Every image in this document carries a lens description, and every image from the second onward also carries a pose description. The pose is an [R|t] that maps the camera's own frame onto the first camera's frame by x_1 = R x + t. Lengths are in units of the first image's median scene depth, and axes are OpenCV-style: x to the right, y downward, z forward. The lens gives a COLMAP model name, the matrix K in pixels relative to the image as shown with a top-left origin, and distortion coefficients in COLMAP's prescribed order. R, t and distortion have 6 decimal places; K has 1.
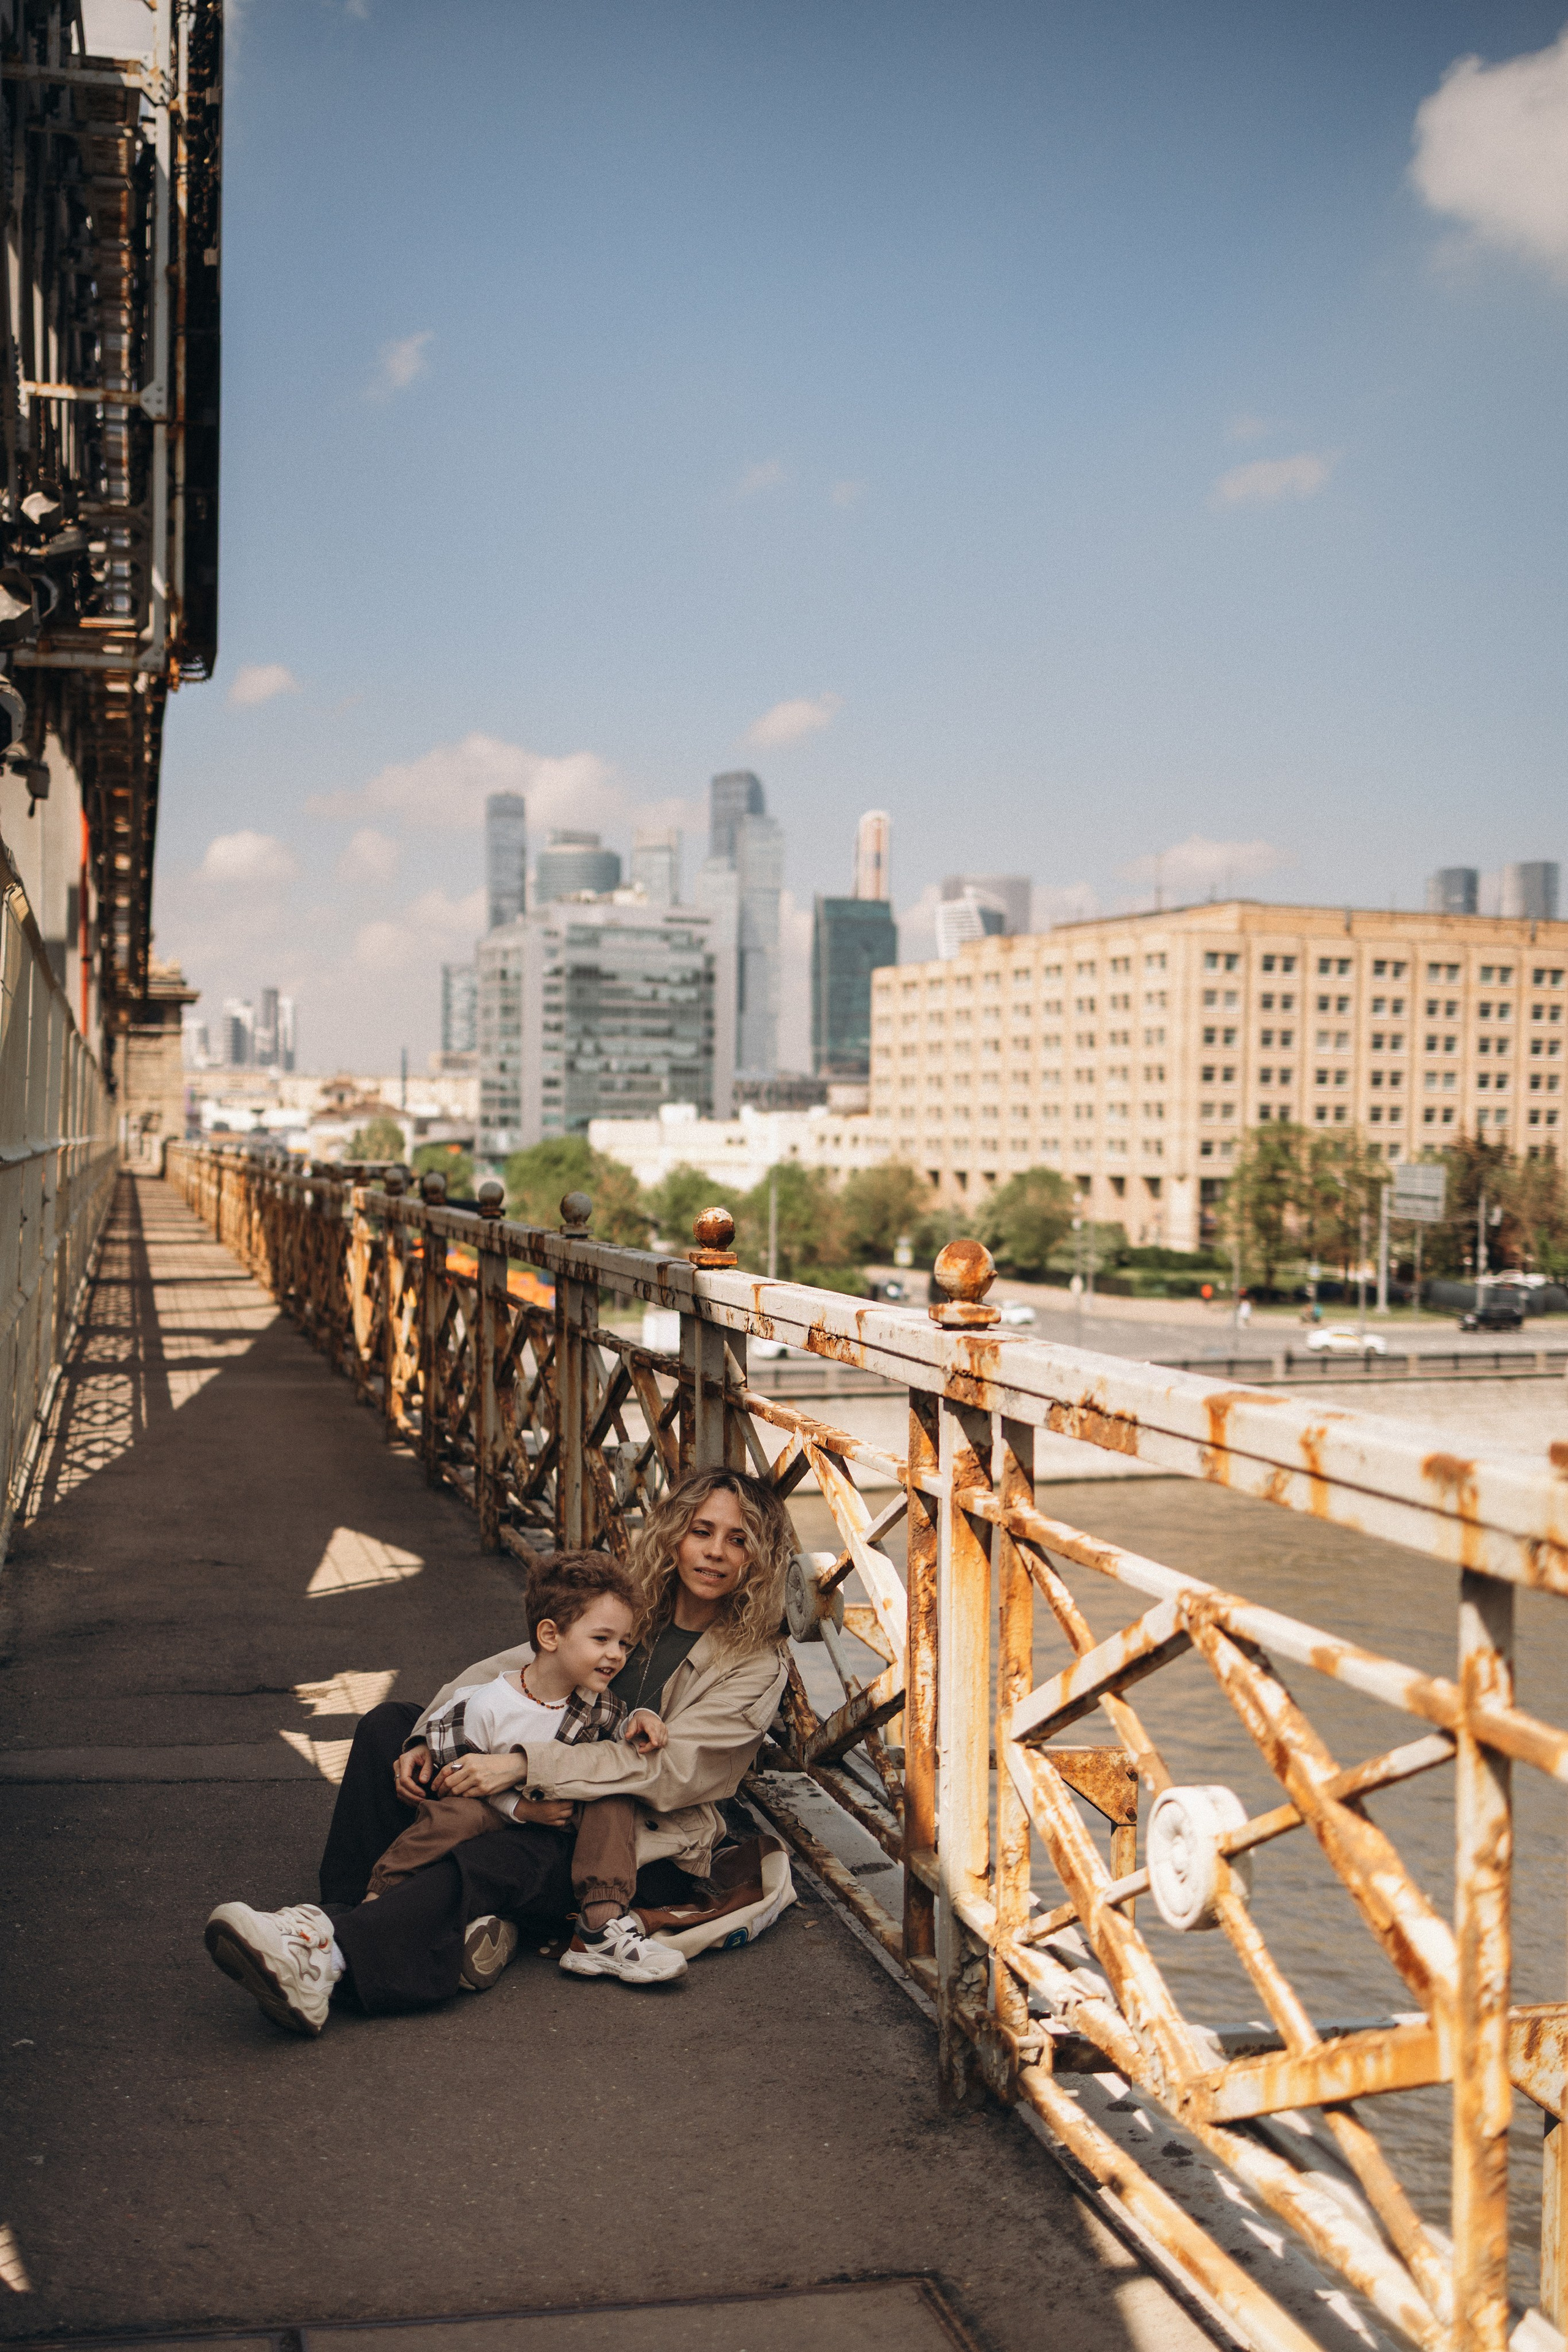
lens RADIAL K [[2544.0, 0, 812.3], [0, 2544.0, 1273.8], [0, 0, 1]] dist [-0.019044, -0.013229]
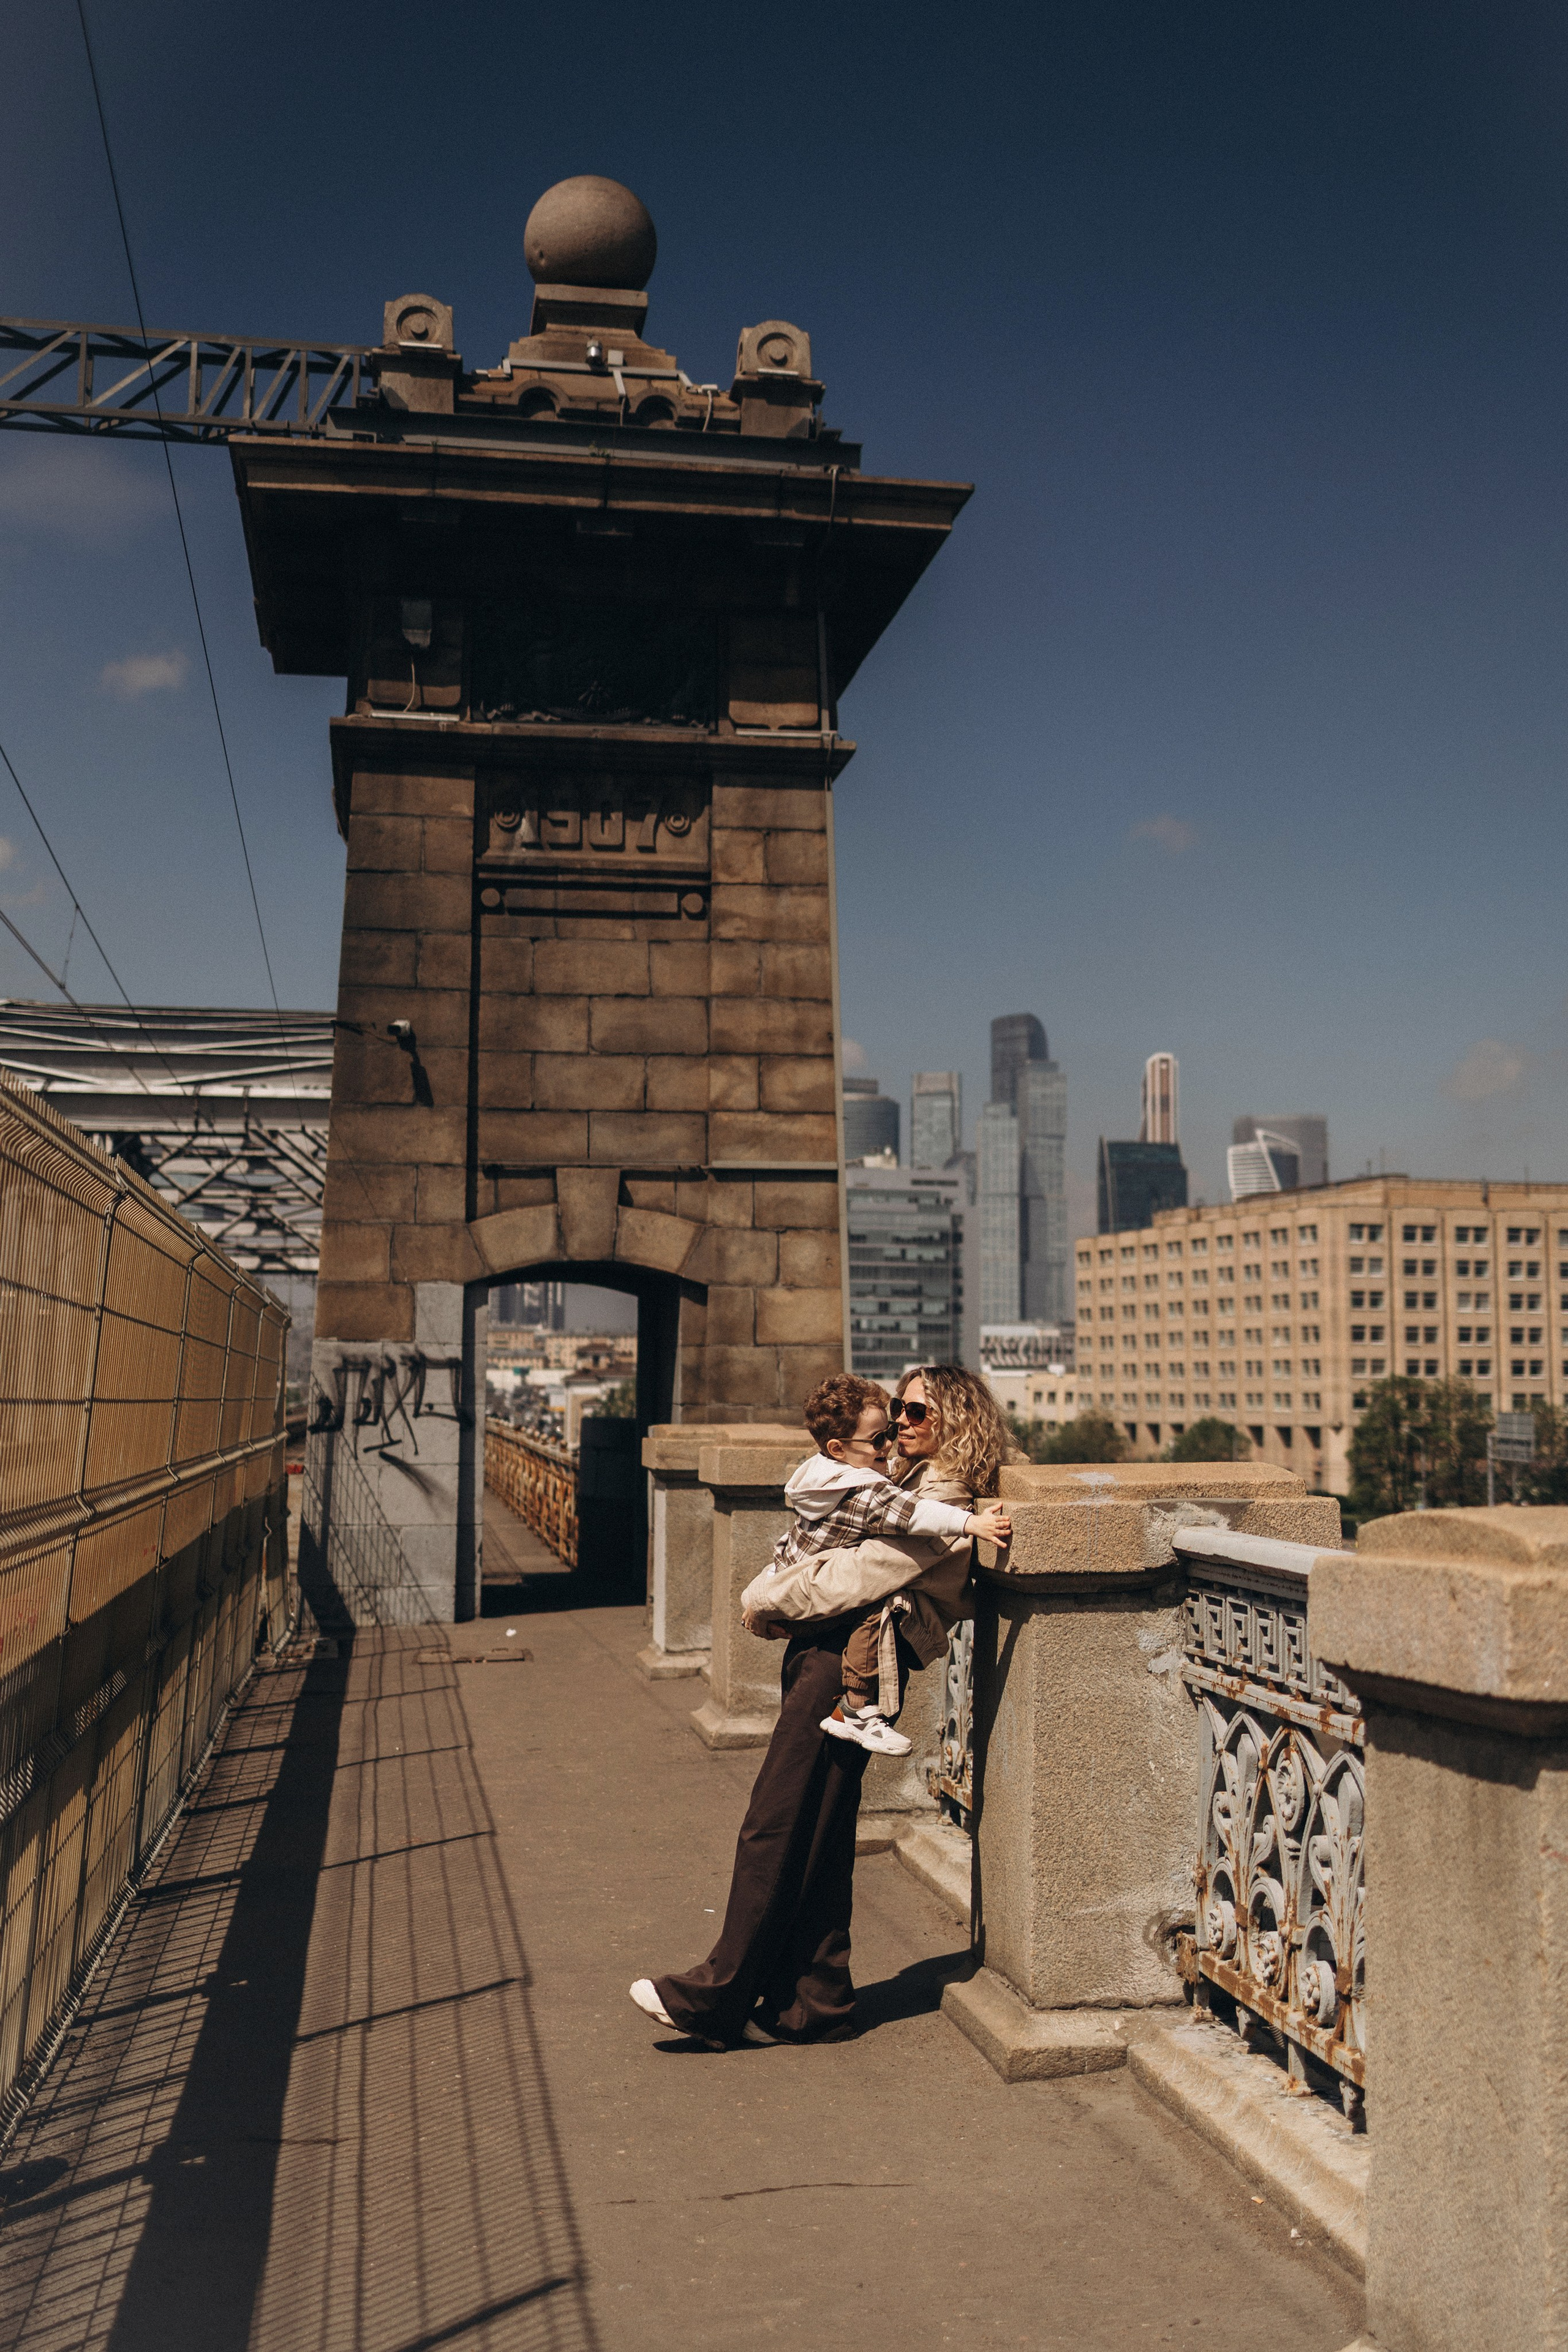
lens RADIAL K [[2576.0, 0, 834.9], [0, 2576.0, 1062.2], [0, 0, 1]] dist [-0.017759, 0.002343]
pose [[0.995509, -0.020819, -0.092352, 0.030886], [0.003773, 0.983470, -0.181032, 0.006778], [0.094595, 0.179871, 0.979131, -0.128057]]
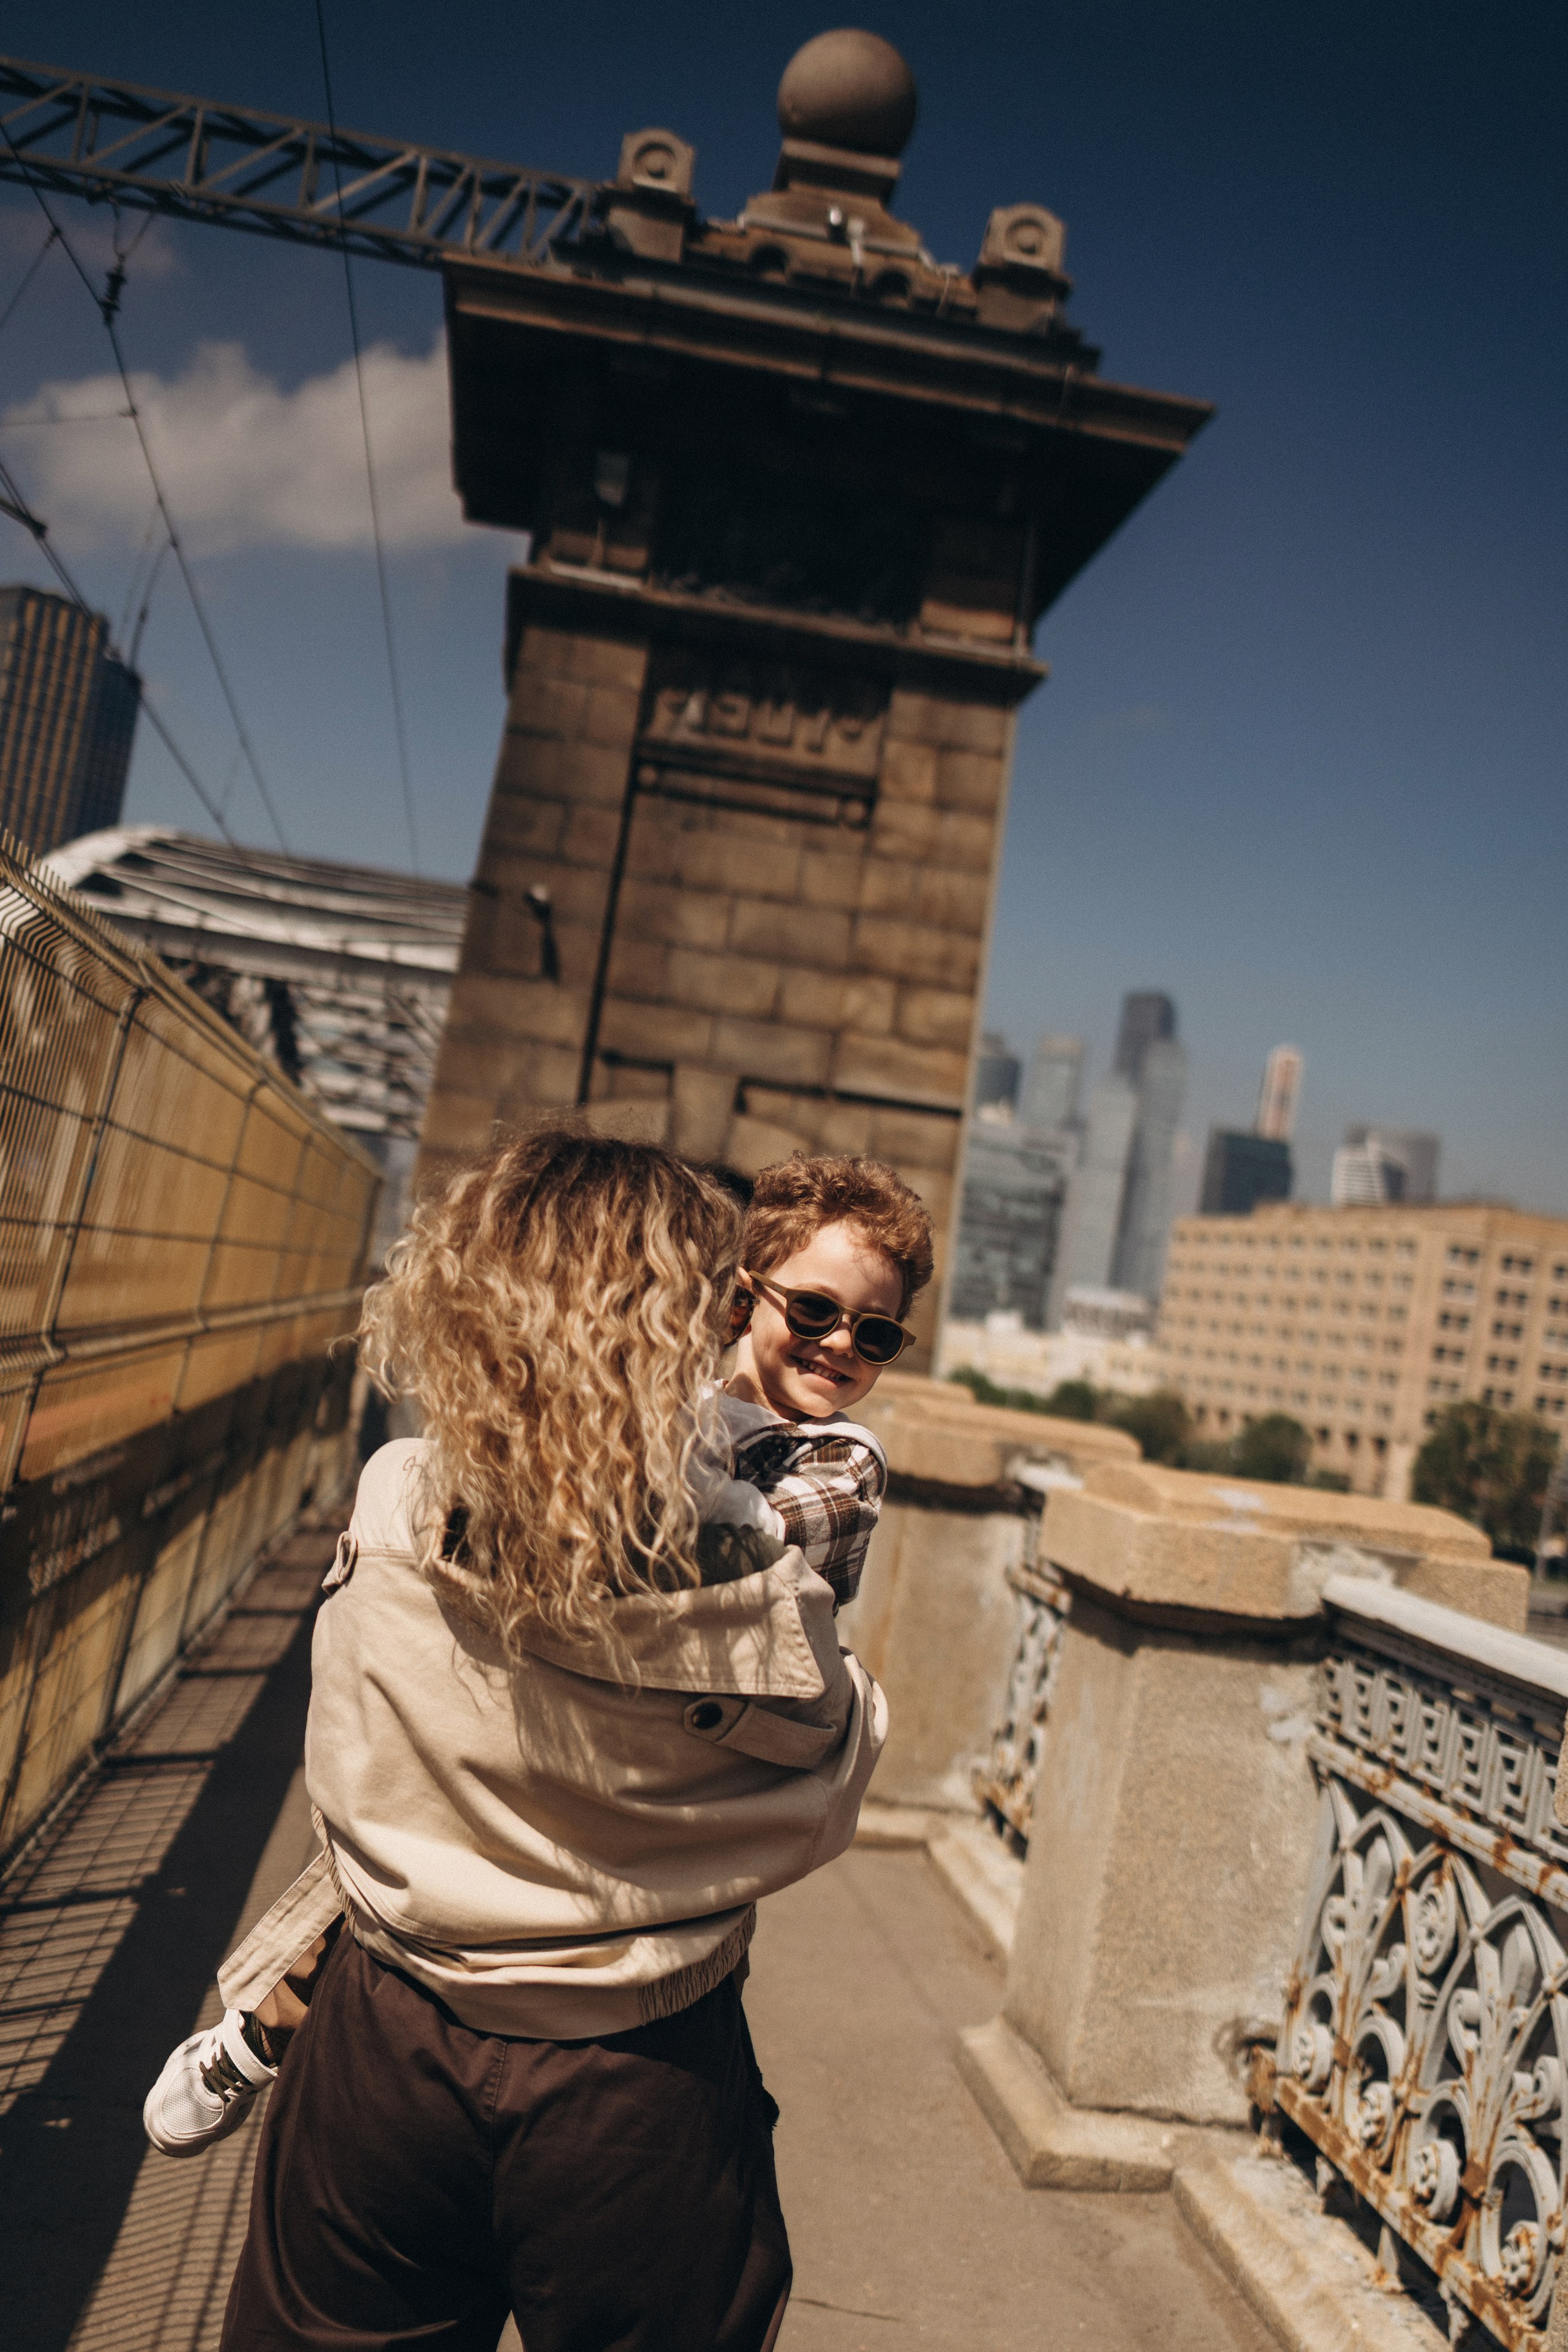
lens RADIAL K [[2507.5, 0, 751.2], [0, 2507.5, 1194.0], [0, 0, 1]] dist [-0.008276, -0.025772]
pose [[0.976696, 0.134565, -0.167203, 0.030478], [-0.152259, 0.983480, -0.097899, 0.006546], [0.151267, 0.121076, 0.981050, -0.125231]]
